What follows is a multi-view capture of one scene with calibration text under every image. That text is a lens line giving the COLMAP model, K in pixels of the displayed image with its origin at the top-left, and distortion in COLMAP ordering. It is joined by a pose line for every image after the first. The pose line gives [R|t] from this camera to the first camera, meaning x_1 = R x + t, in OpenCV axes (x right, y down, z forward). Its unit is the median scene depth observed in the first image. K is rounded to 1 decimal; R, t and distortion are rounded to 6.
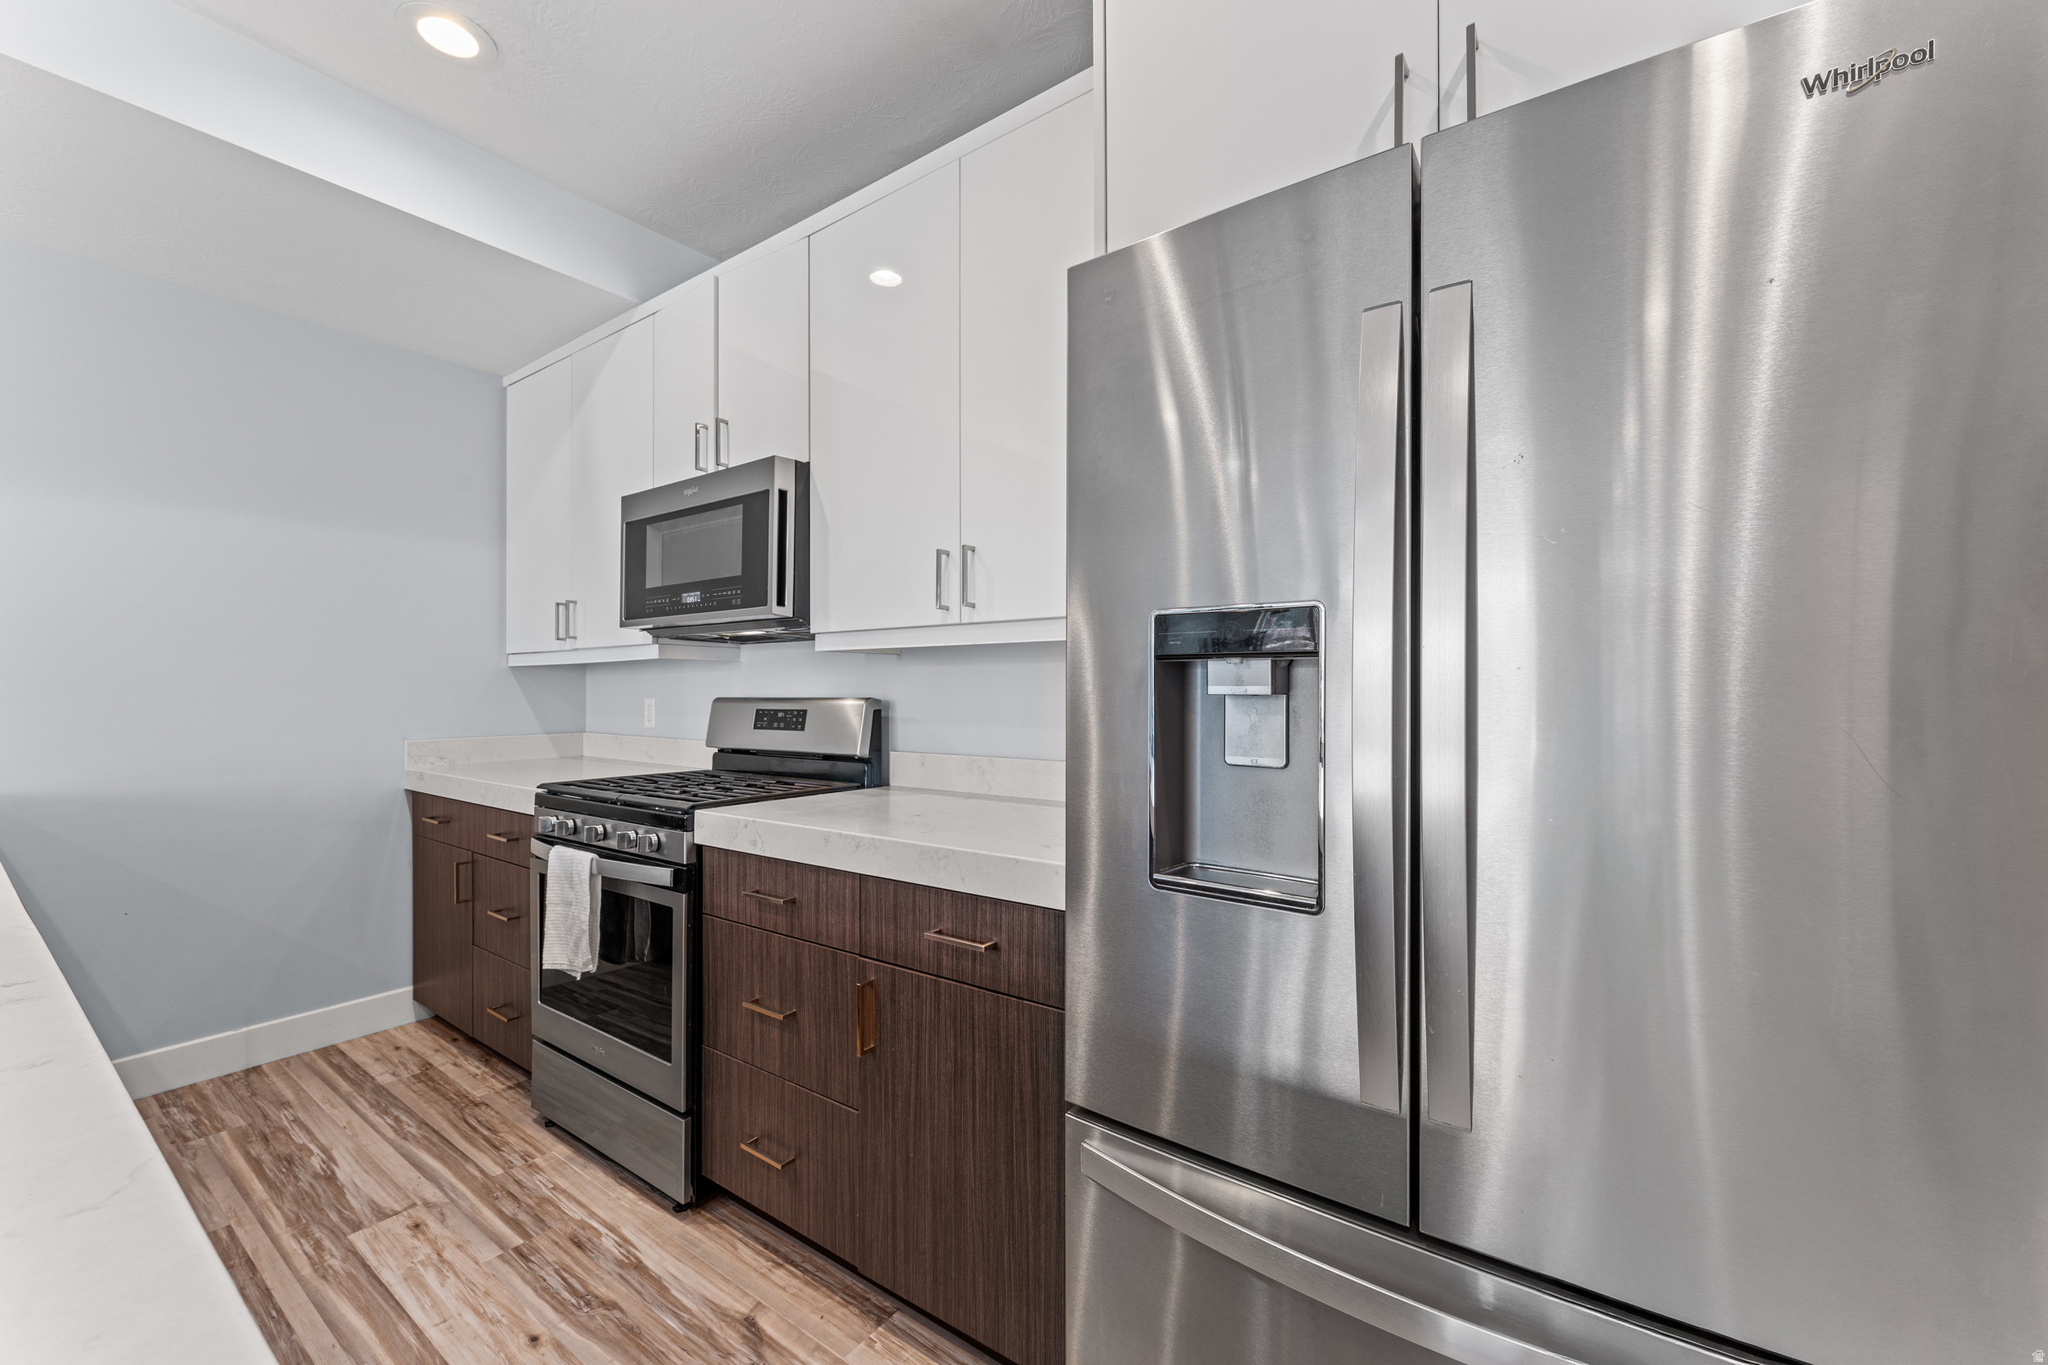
lens RADIAL K [[817.3, 0, 1024.0], [0, 817.3, 682.2], [0, 0, 1]] dist [-0.001378, 0.000072]
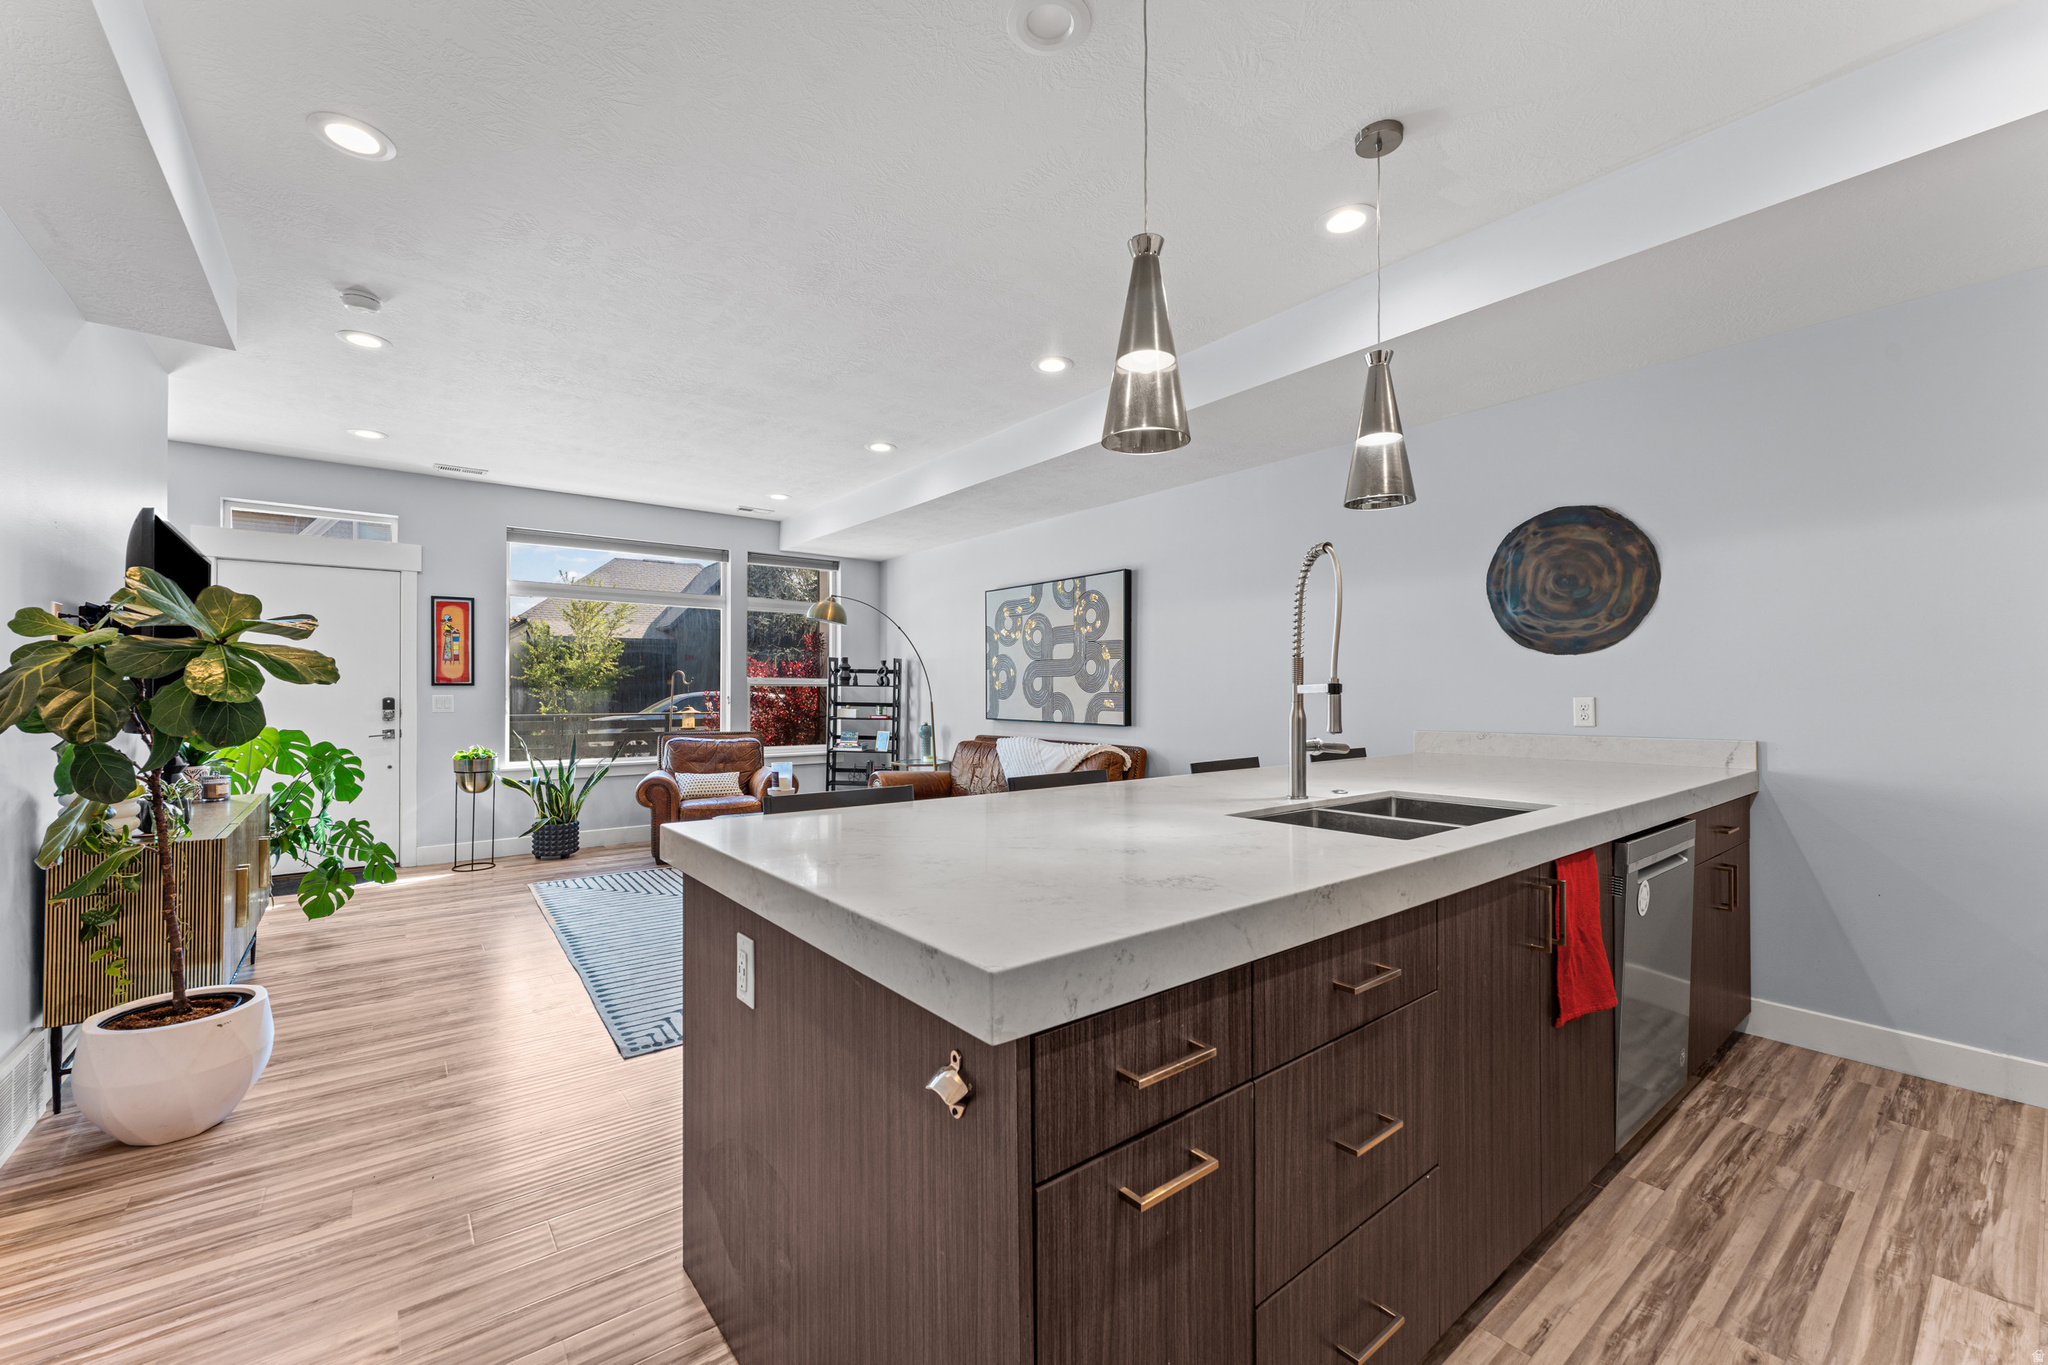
lens RADIAL K [[817.3, 0, 1015.1], [0, 817.3, 687.1], [0, 0, 1]] dist [-0.001378, 0.000072]
pose [[-0.271963, -0.000158, -0.962308, 0.311894], [0.005212, 0.999985, -0.001637, 0.000514], [0.962294, -0.005461, -0.271958, 0.212654]]
